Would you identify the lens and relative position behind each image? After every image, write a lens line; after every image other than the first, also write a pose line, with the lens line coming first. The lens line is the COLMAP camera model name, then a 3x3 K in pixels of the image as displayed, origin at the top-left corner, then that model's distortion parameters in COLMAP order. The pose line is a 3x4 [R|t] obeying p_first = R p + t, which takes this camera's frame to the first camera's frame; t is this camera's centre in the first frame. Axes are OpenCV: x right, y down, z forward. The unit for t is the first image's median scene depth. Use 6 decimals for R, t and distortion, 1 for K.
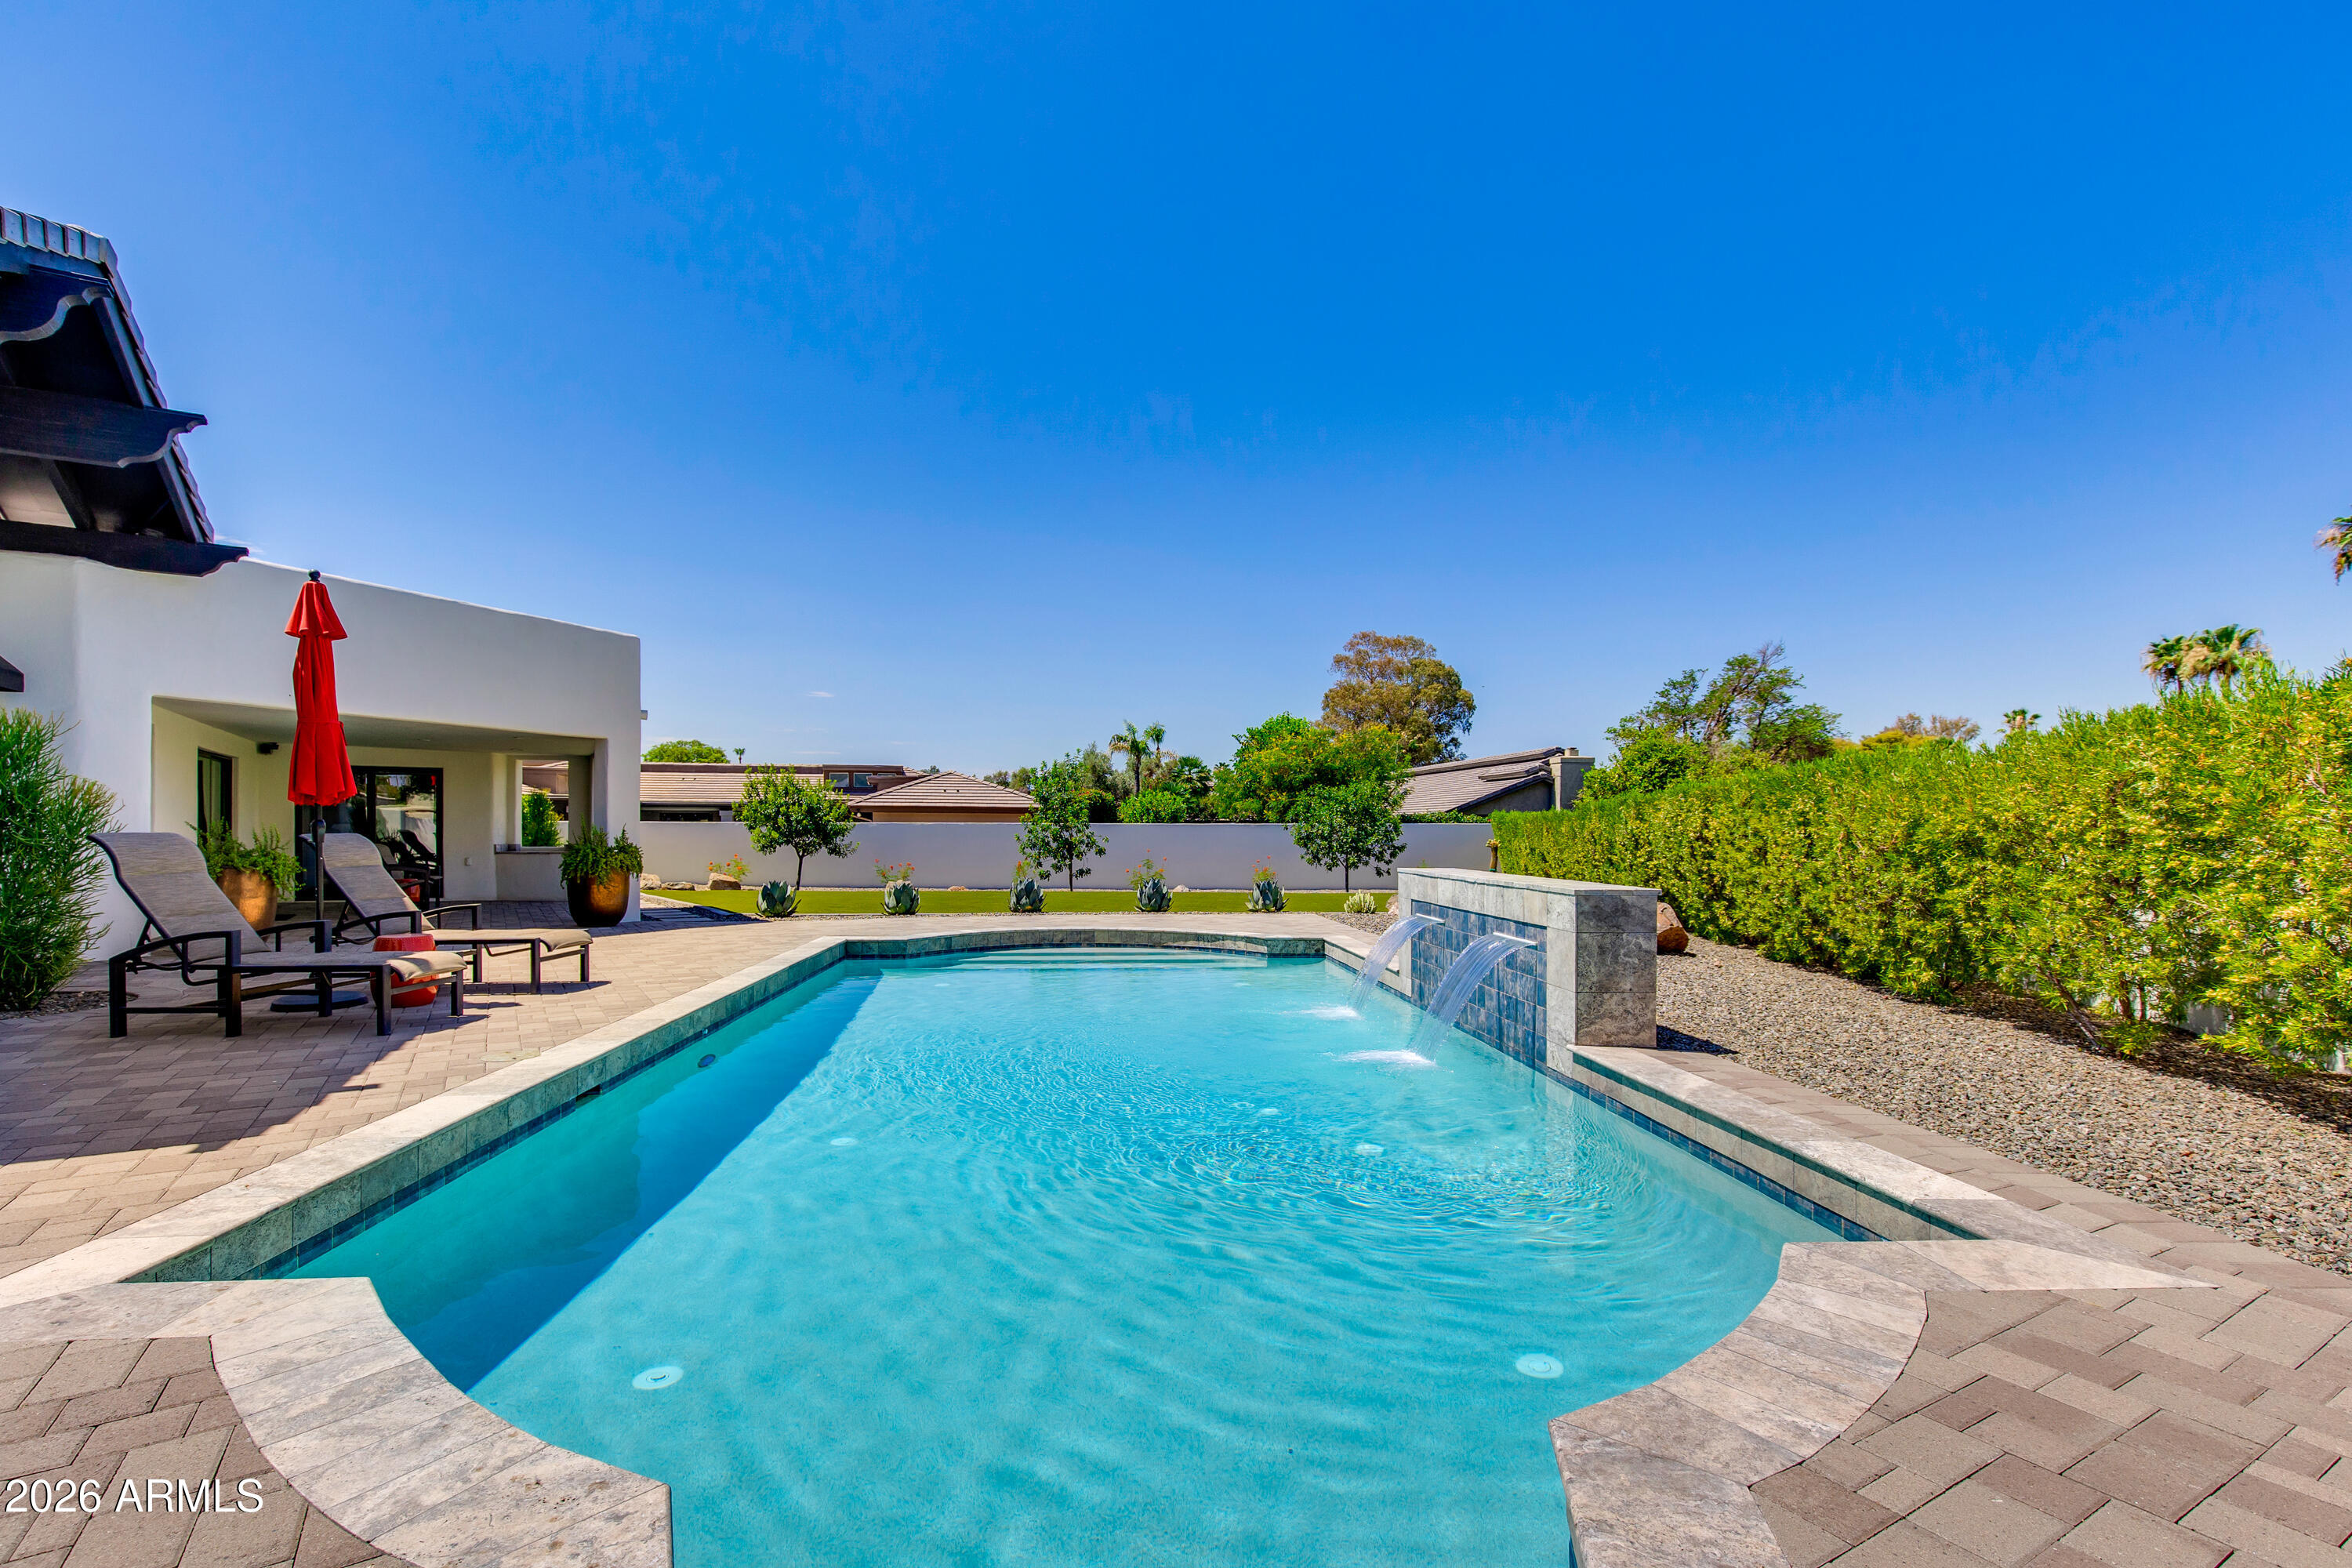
lens RADIAL K [[1076.4, 0, 1168.2], [0, 1076.4, 831.6], [0, 0, 1]] dist [0.006212, -0.000654]
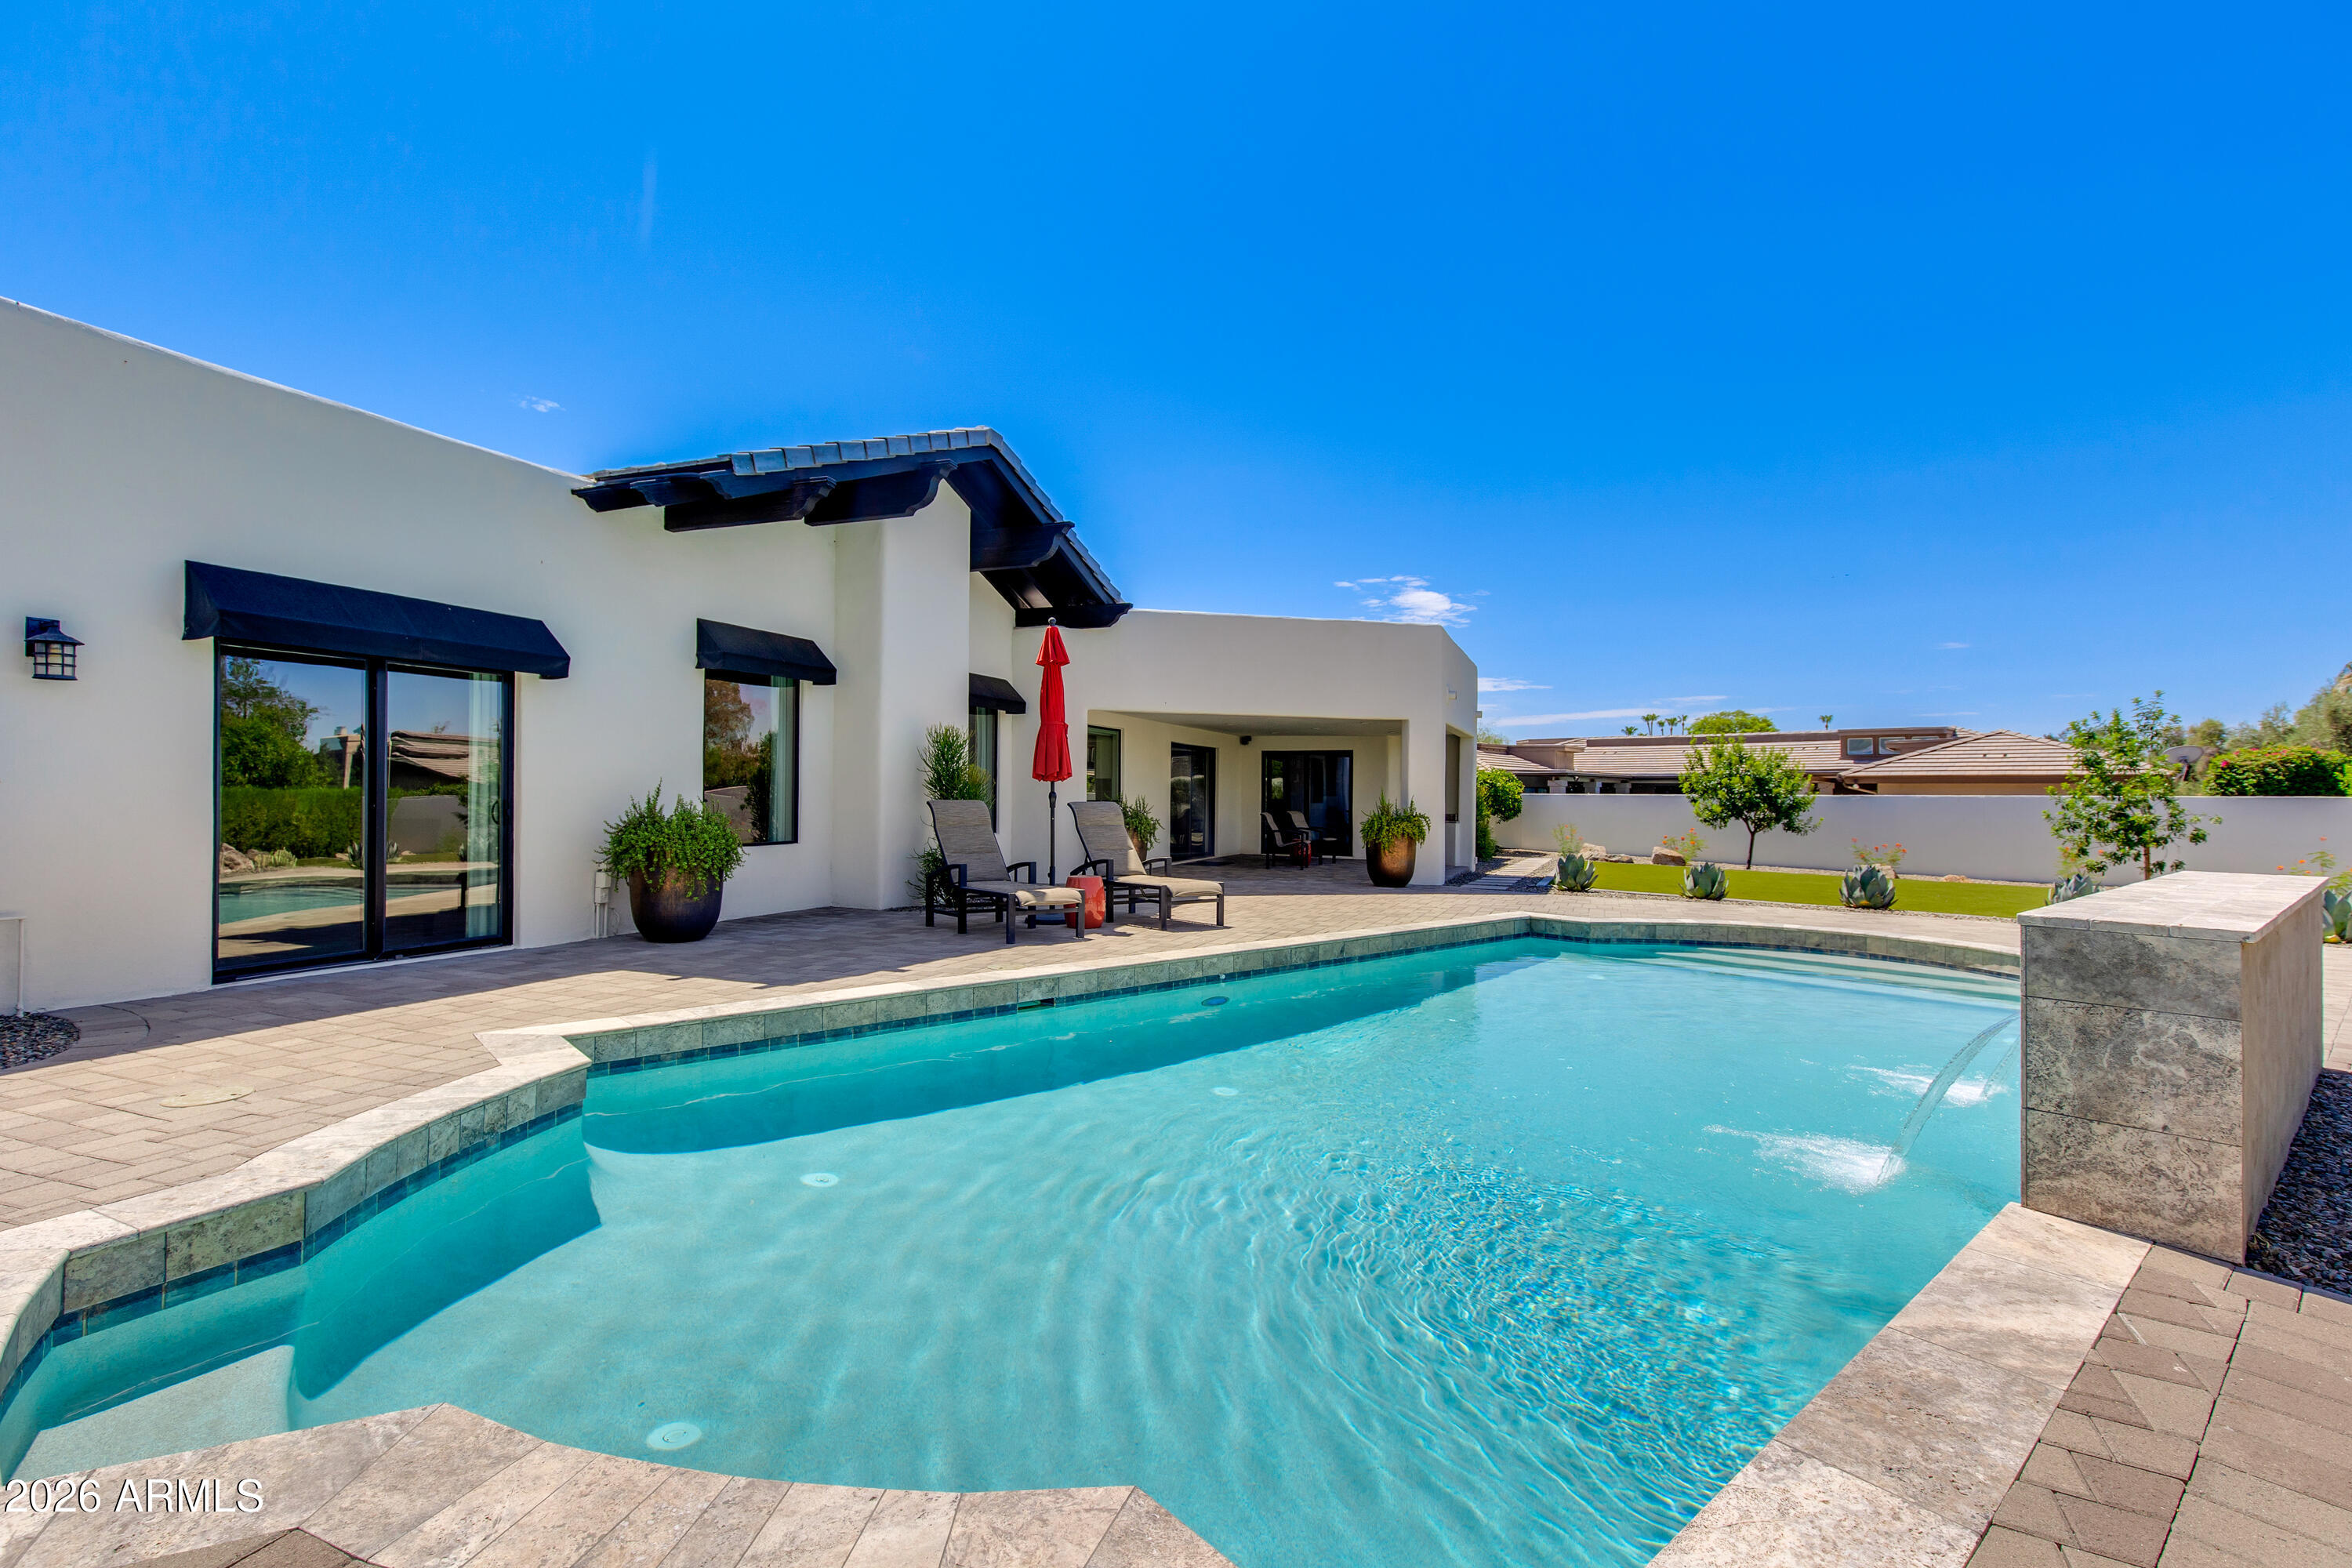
lens RADIAL K [[1076.4, 0, 1180.2], [0, 1076.4, 781.8], [0, 0, 1]] dist [0.006212, -0.000654]
pose [[0.600107, -0.010087, -0.799856, 0.267882], [-0.007097, 0.999814, -0.017933, 0.000180], [0.799889, 0.016438, 0.599923, 0.163780]]
